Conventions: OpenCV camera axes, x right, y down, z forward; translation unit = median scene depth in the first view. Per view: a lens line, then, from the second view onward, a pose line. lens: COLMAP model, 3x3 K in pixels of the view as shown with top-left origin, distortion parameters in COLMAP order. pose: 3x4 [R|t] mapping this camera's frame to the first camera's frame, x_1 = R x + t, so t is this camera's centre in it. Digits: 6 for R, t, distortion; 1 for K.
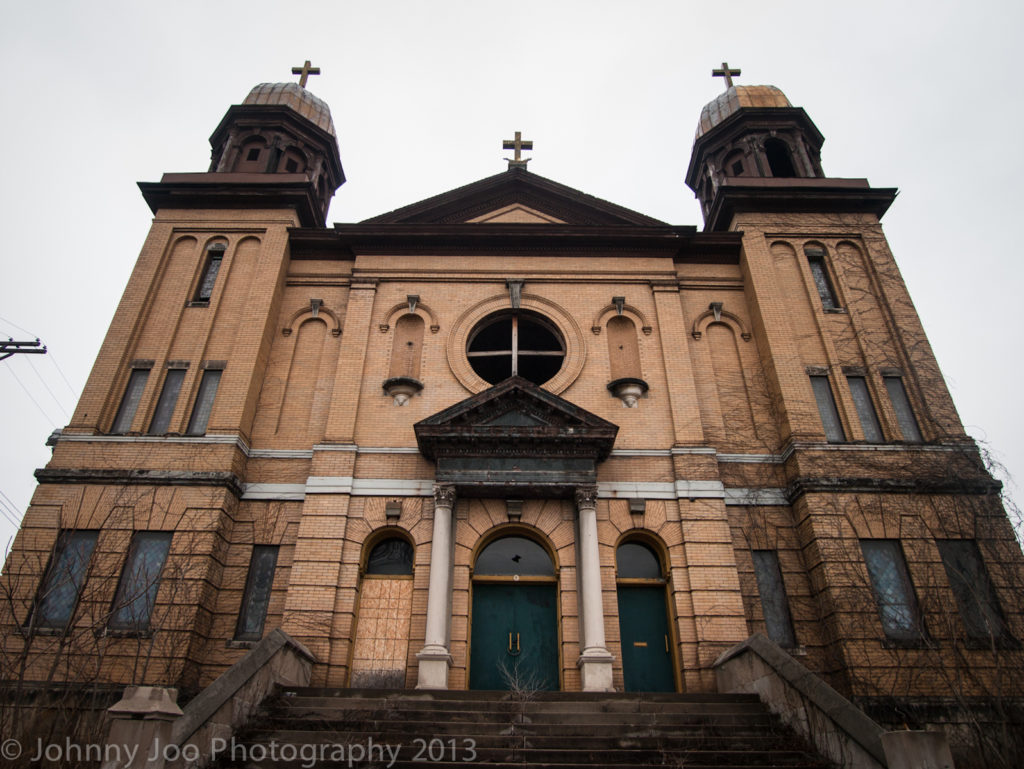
lens RADIAL K [[643.9, 0, 509.5], [0, 643.9, 378.3], [0, 0, 1]] dist [-0.028975, 0.004555]
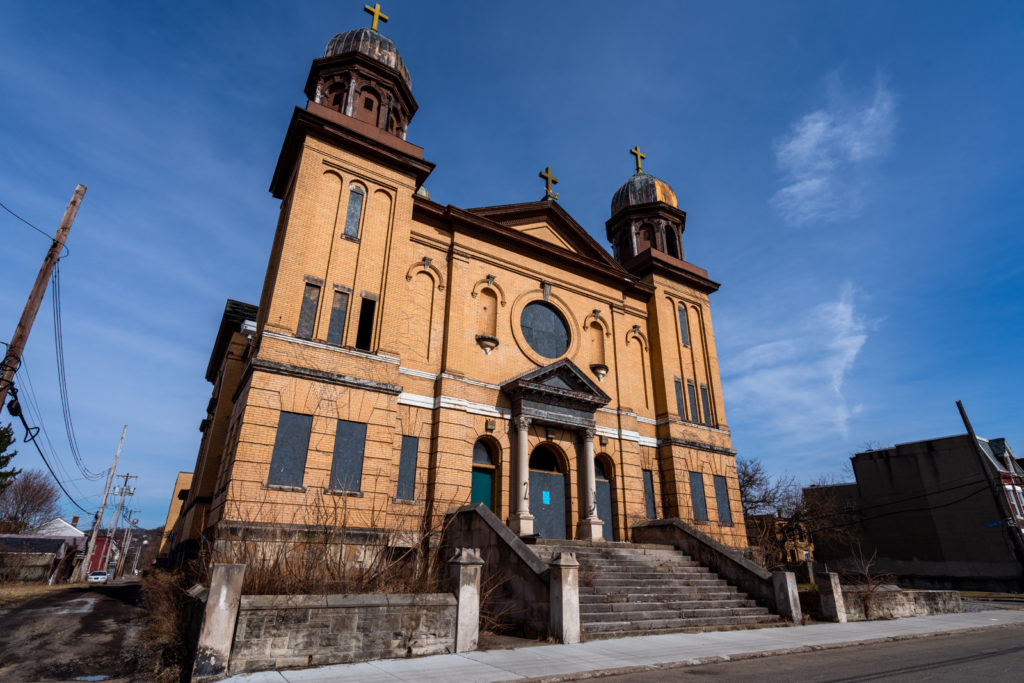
lens RADIAL K [[530.1, 0, 512.0], [0, 530.1, 341.5], [0, 0, 1]] dist [-0.003927, -0.000160]
pose [[0.842321, 0.210498, 0.496170, -0.698348], [-0.289438, 0.953239, 0.086955, -0.105858], [-0.454665, -0.216854, 0.863860, -0.107057]]
